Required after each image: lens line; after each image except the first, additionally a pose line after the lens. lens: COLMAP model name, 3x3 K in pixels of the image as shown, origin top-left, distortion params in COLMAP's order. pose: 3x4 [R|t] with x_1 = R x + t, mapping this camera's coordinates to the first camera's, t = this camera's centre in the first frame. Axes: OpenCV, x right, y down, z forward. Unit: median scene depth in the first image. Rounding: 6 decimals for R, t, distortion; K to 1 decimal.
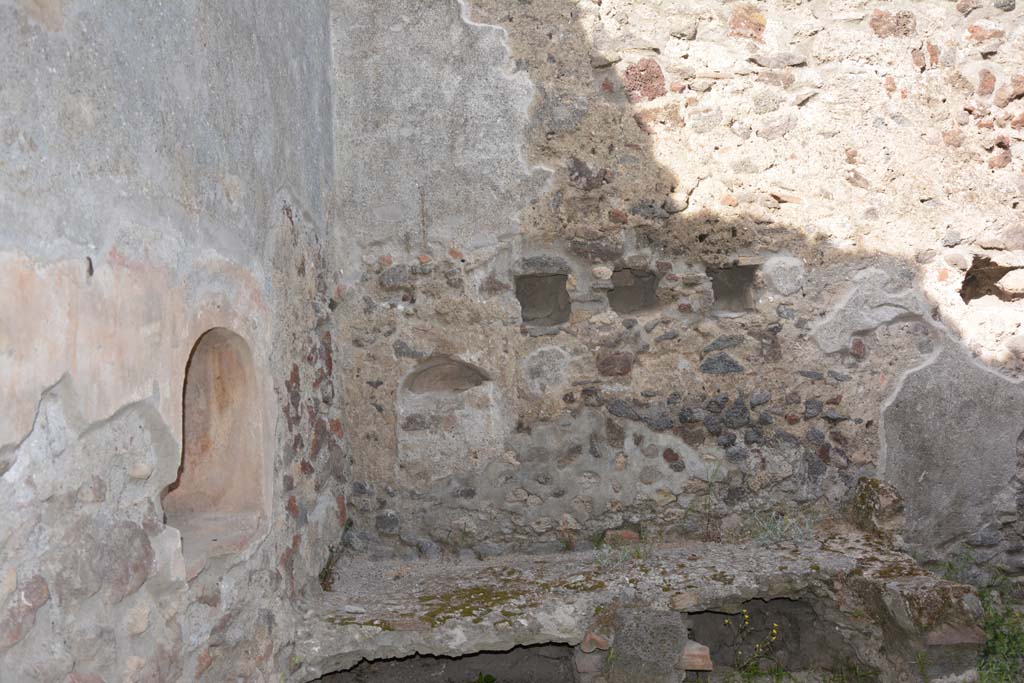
lens RADIAL K [[791.4, 0, 505.5], [0, 791.4, 339.4], [0, 0, 1]] dist [-0.159096, 0.112636]
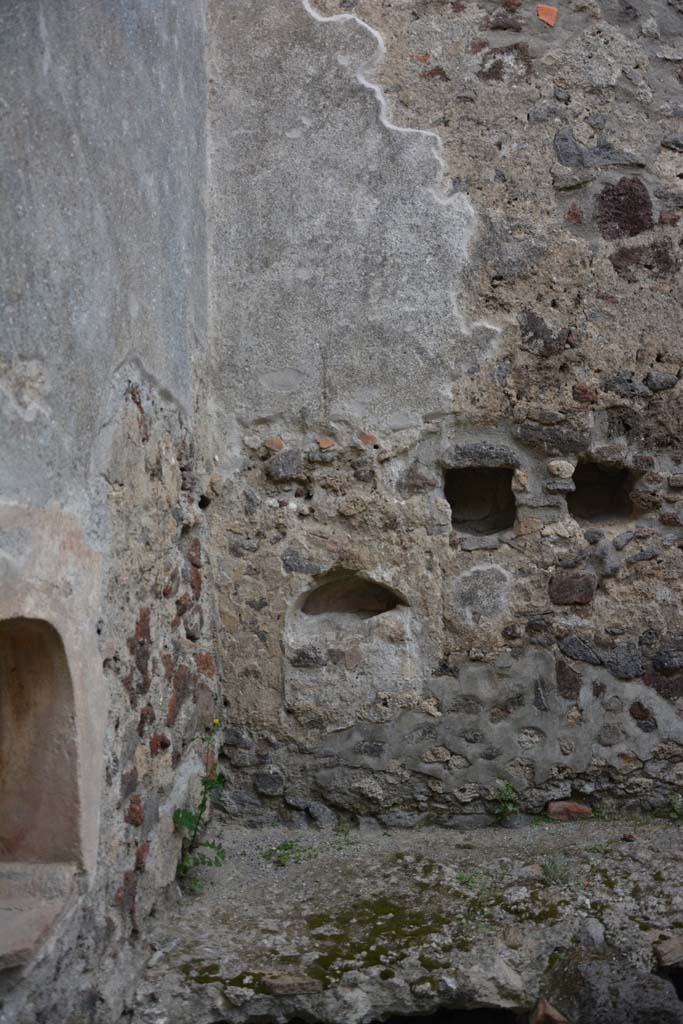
lens RADIAL K [[791.4, 0, 337.3], [0, 791.4, 506.9], [0, 0, 1]] dist [-0.159096, 0.112636]
pose [[0.996665, 0.030704, -0.075608, -0.032420], [-0.026411, 0.998016, 0.057148, -0.086224], [0.077212, -0.054961, 0.995499, 0.245293]]
